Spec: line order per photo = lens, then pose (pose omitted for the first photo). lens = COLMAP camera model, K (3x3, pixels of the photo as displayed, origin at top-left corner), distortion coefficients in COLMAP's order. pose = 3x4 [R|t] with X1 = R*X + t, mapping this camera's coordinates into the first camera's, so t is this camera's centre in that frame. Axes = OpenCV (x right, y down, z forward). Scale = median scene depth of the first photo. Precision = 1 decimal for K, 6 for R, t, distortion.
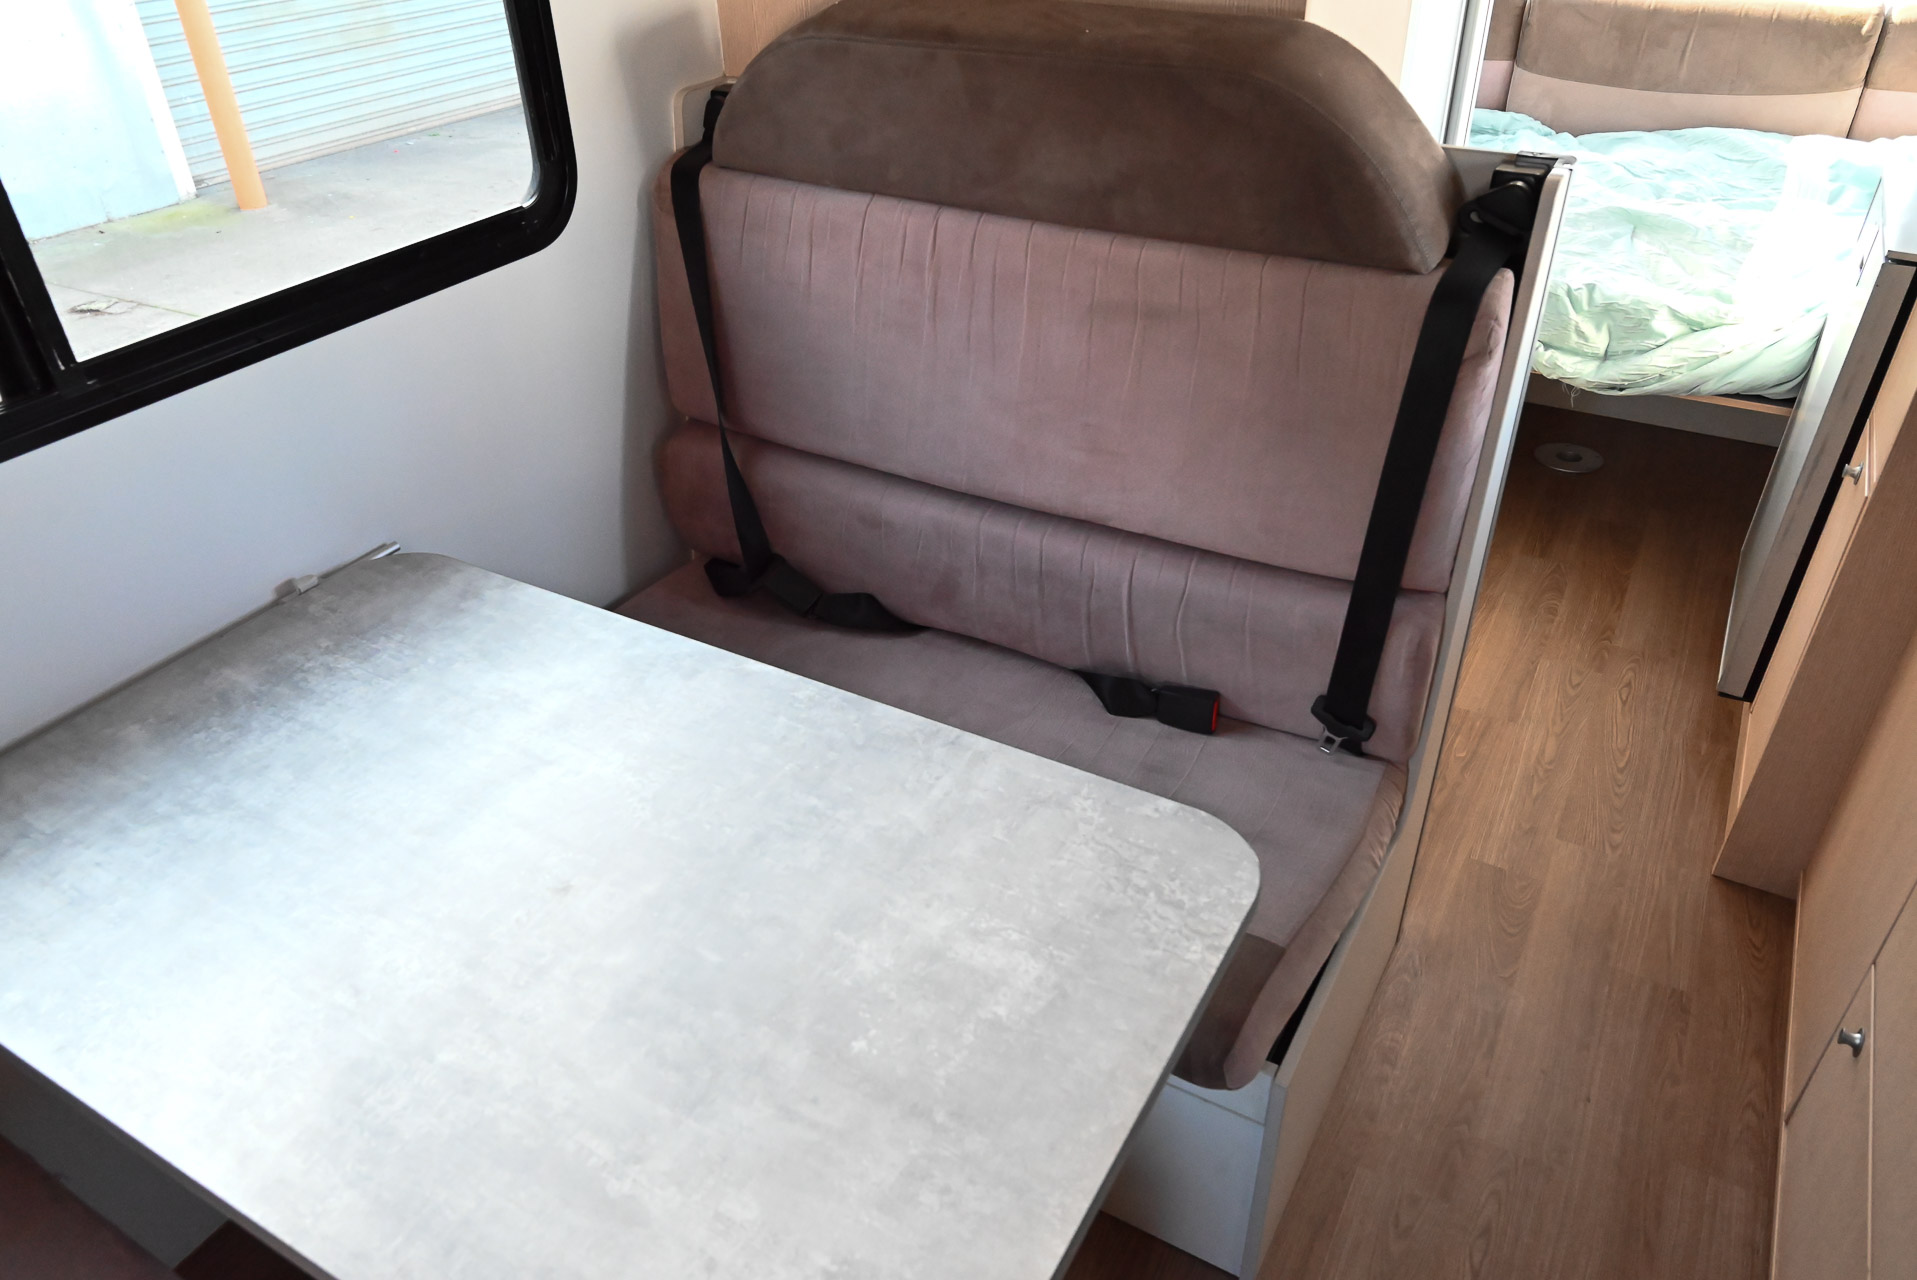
lens RADIAL K [[1318.9, 0, 958.5], [0, 1318.9, 640.0], [0, 0, 1]] dist [0.001064, -0.001947]
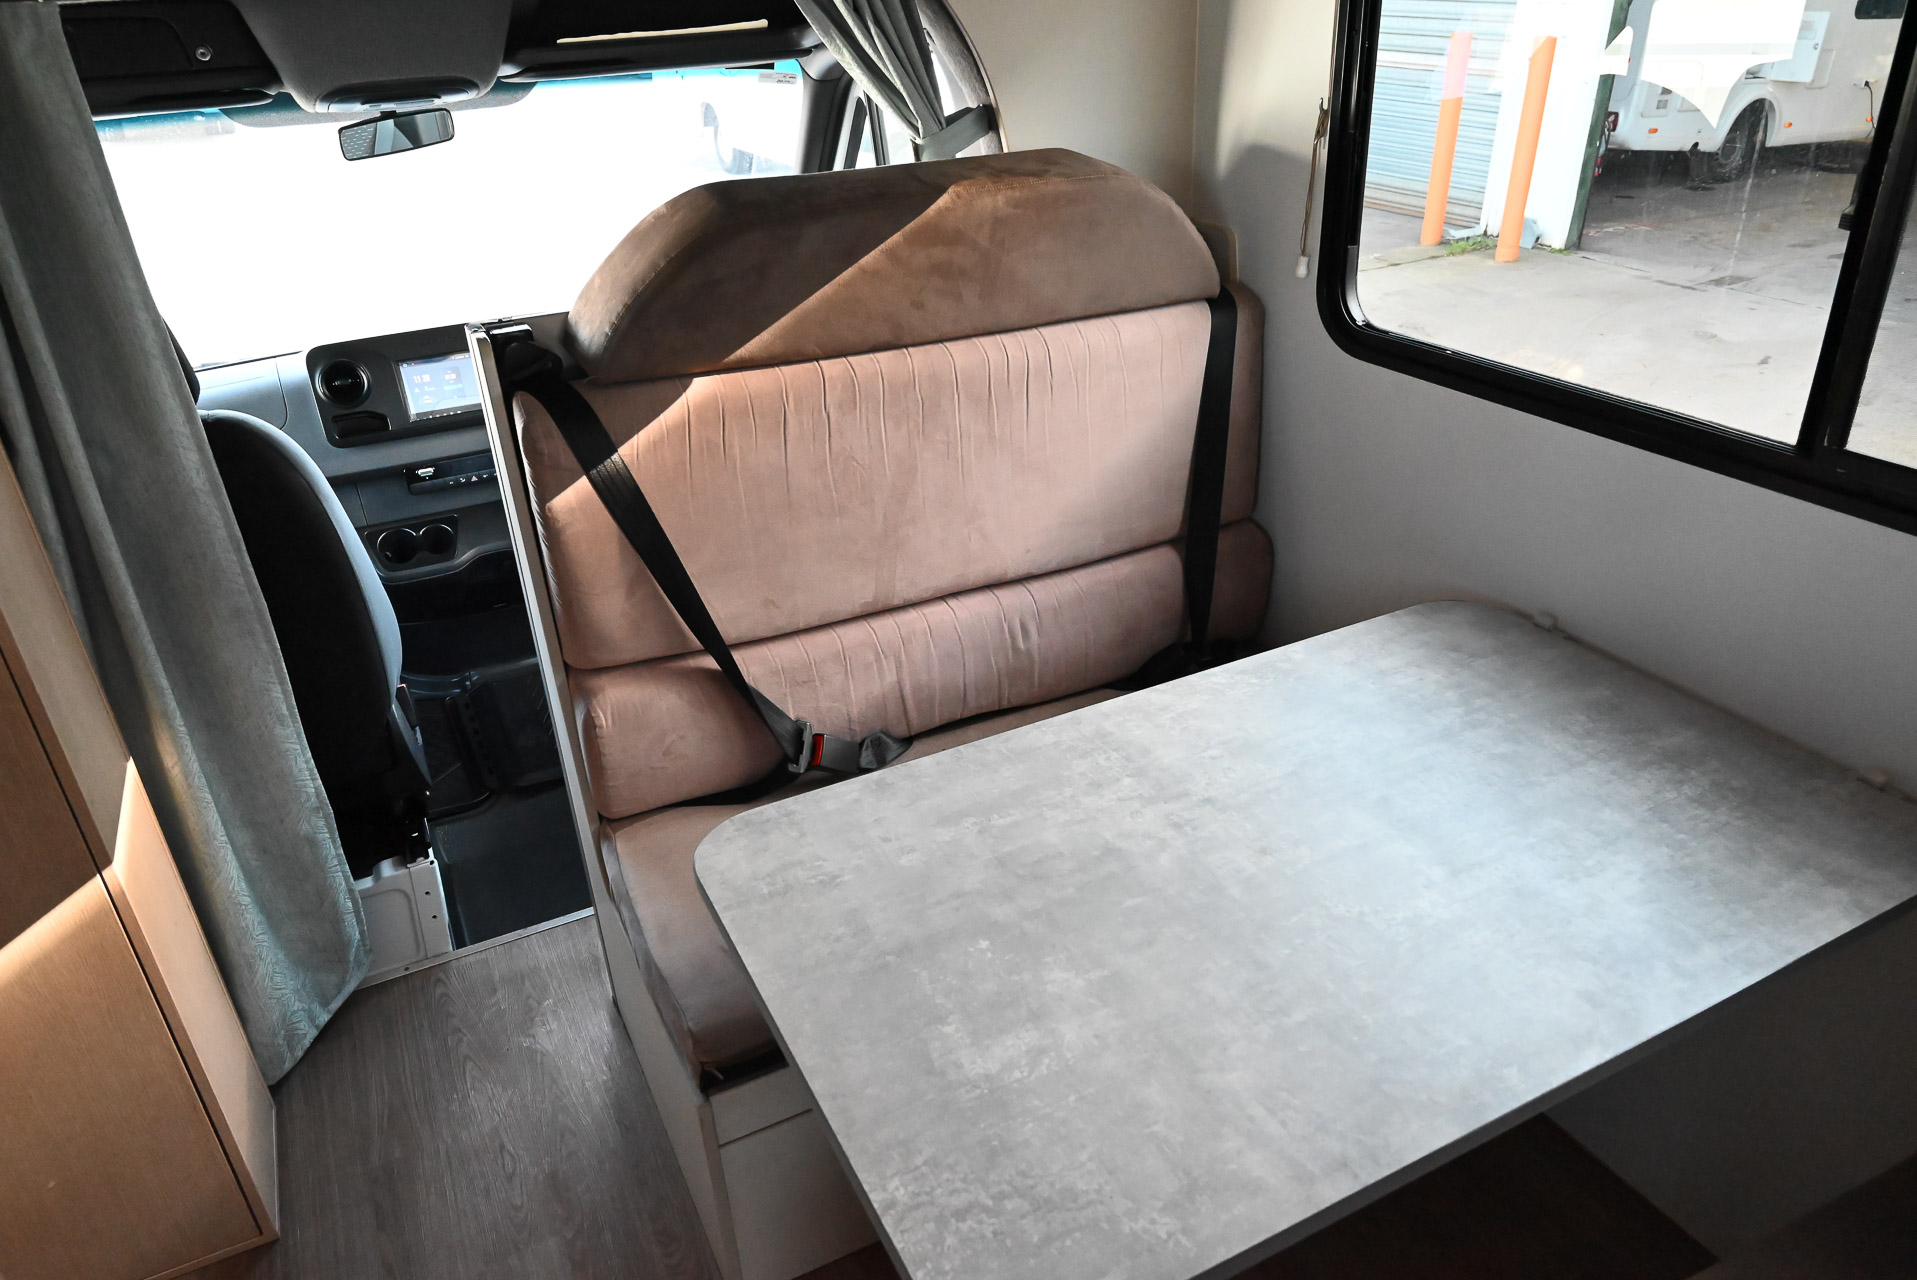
lens RADIAL K [[1318.9, 0, 958.5], [0, 1318.9, 640.0], [0, 0, 1]] dist [0.001064, -0.001947]
pose [[-0.550253, 0.423927, -0.719380, 0.187519], [-0.417709, 0.606234, 0.676756, -0.184512], [0.723008, 0.672879, -0.156504, 0.258070]]
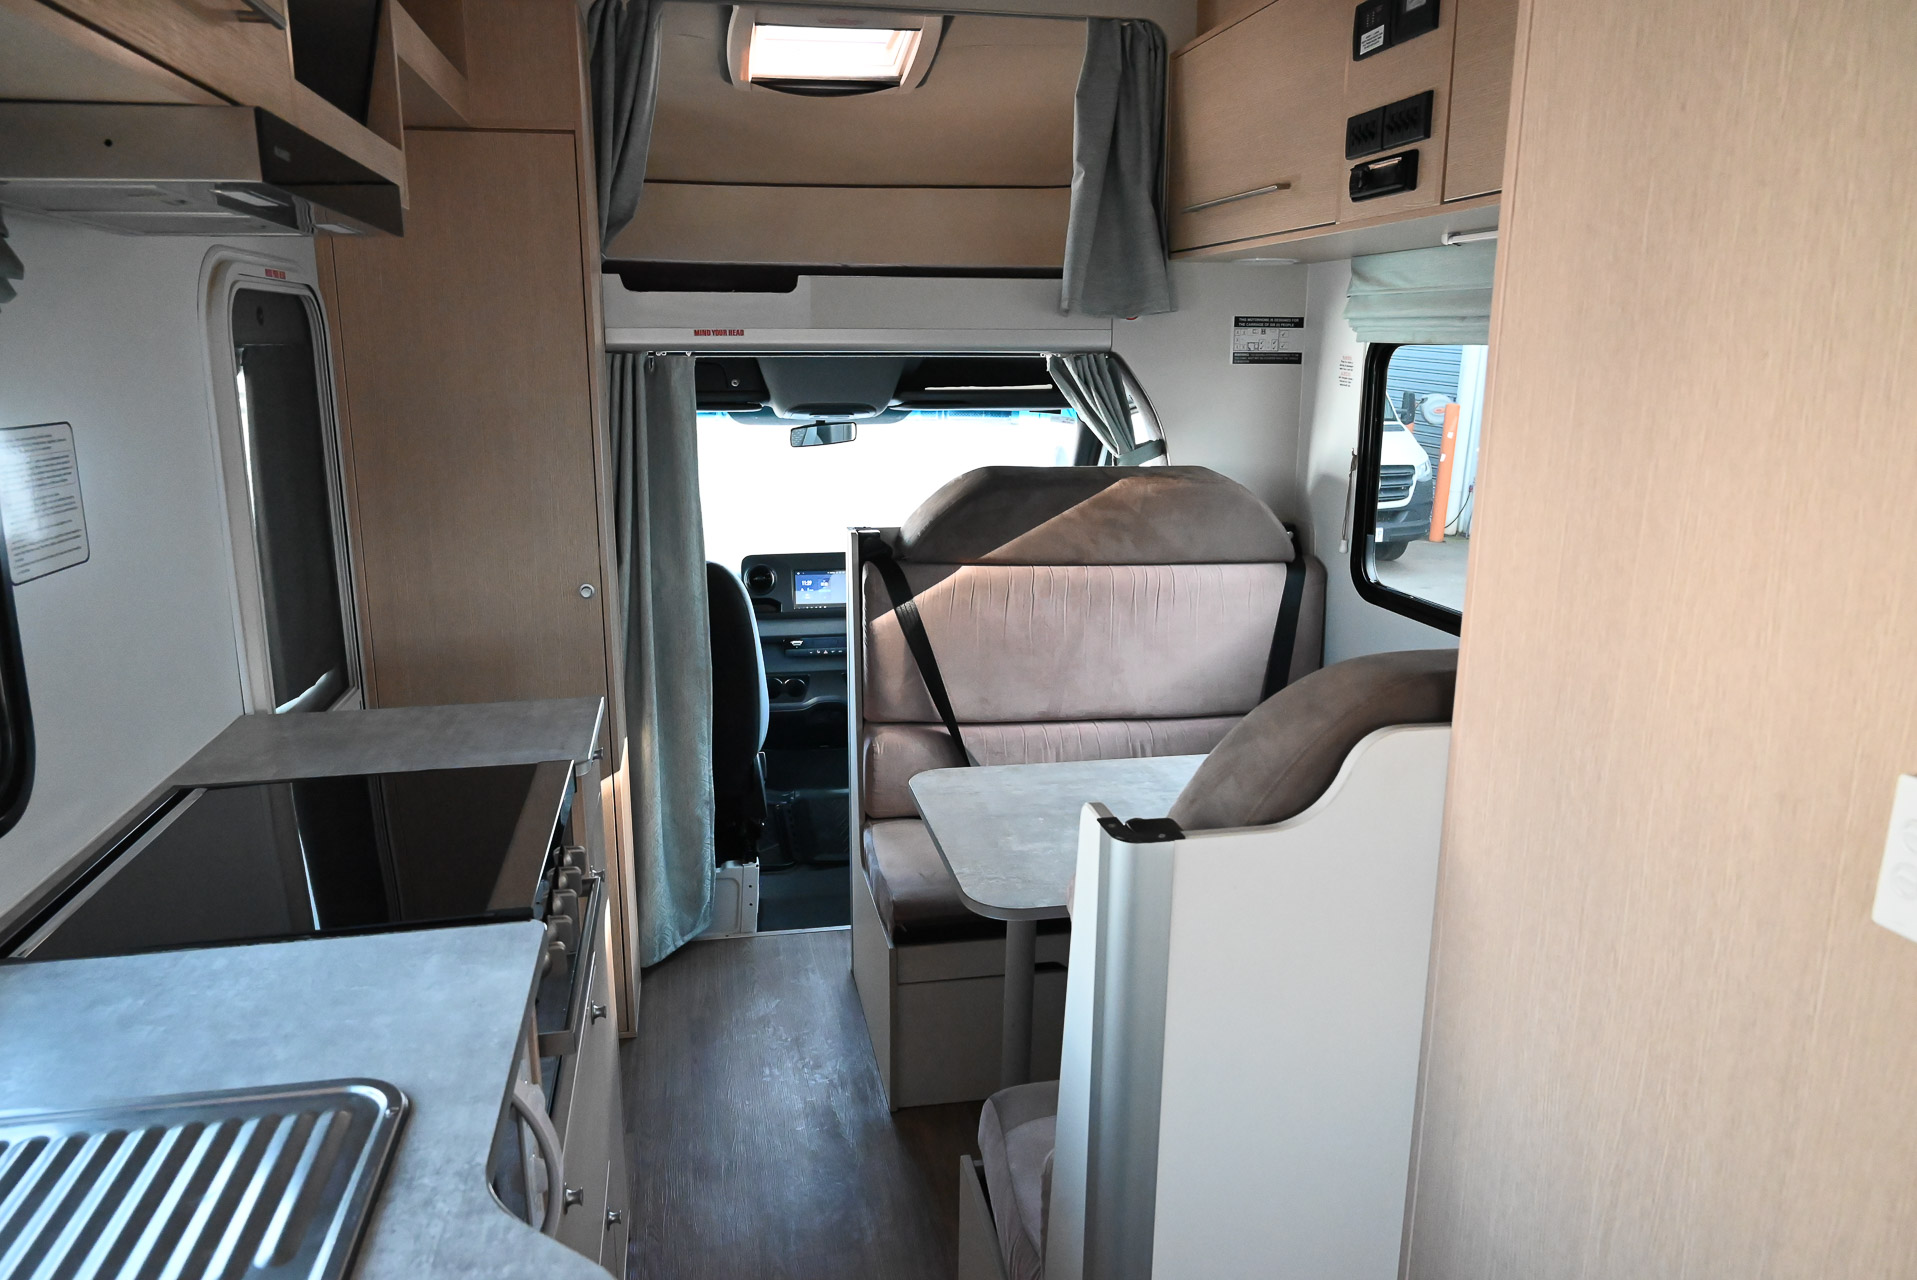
lens RADIAL K [[1318.9, 0, 958.5], [0, 1318.9, 640.0], [0, 0, 1]] dist [0.001064, -0.001947]
pose [[-0.750785, 0.165148, -0.639568, 0.413265], [-0.359952, 0.709563, 0.605768, -0.362713], [0.553855, 0.685016, -0.473284, 0.487444]]
